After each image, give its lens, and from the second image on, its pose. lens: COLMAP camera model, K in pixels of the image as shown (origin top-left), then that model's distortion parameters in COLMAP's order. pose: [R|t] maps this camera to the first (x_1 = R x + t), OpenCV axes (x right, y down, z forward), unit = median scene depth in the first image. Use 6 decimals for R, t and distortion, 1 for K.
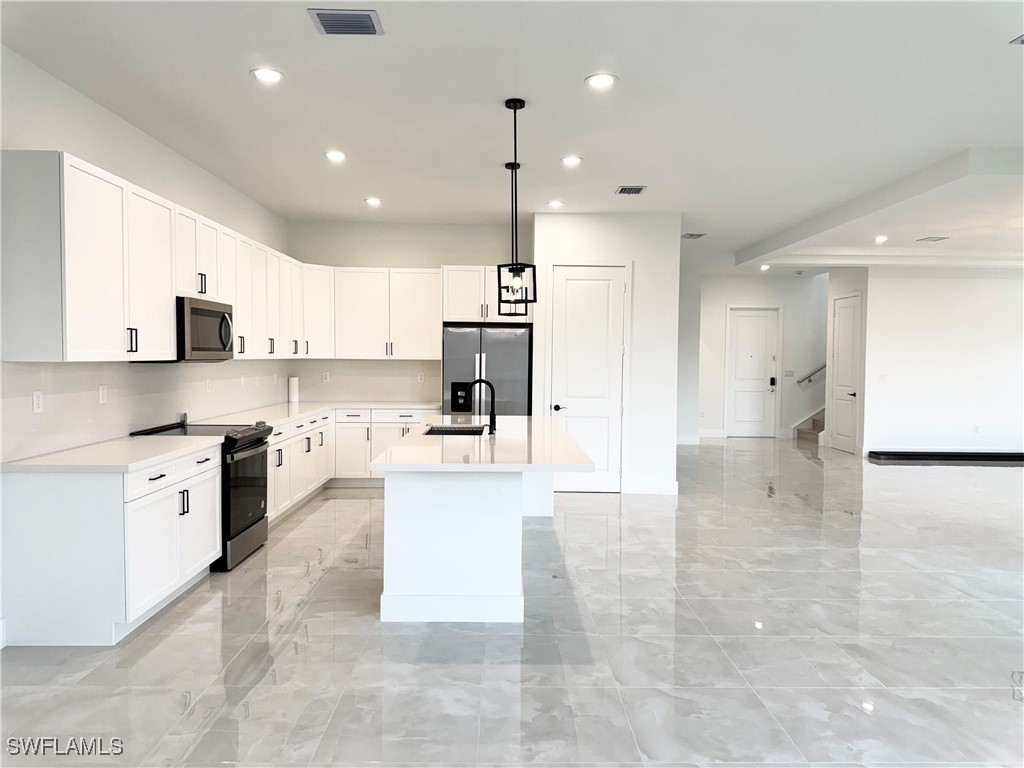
lens RADIAL K [[716.9, 0, 512.3], [0, 716.9, 386.4], [0, 0, 1]] dist [0.101944, -0.168652]
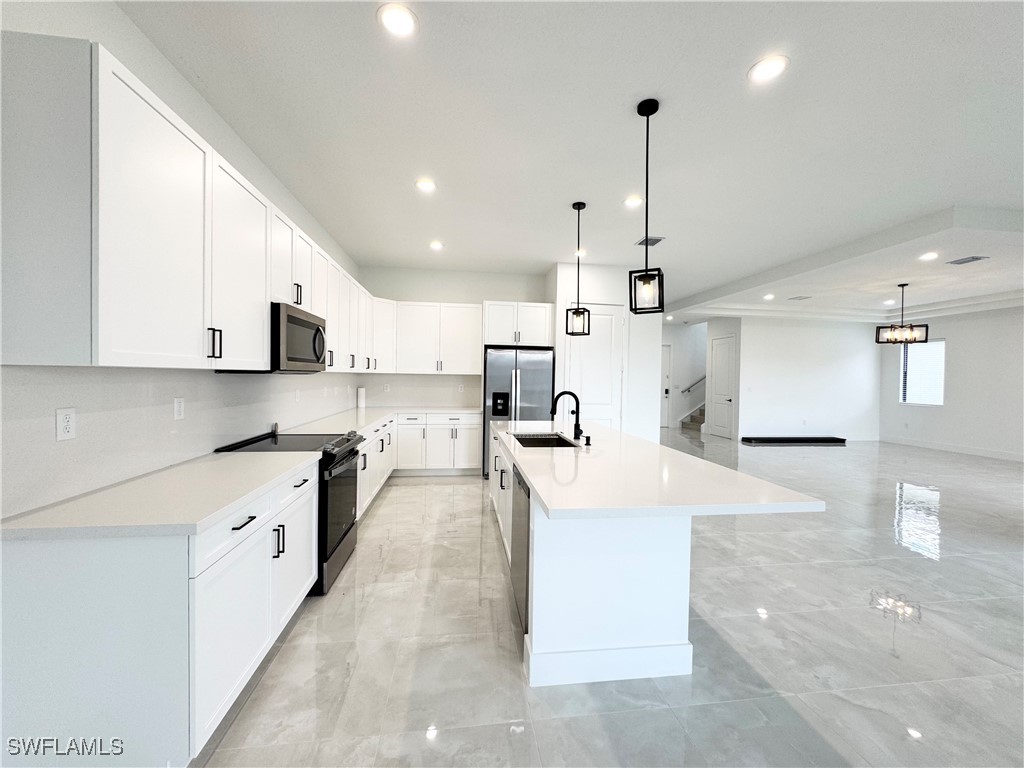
lens RADIAL K [[409.7, 0, 512.6], [0, 409.7, 382.8], [0, 0, 1]] dist [-0.002091, -0.000141]
pose [[0.993172, 0.005041, 0.116546, -0.176121], [-0.002176, 0.999693, -0.024698, -0.006445], [-0.116635, 0.024275, 0.992878, 0.364662]]
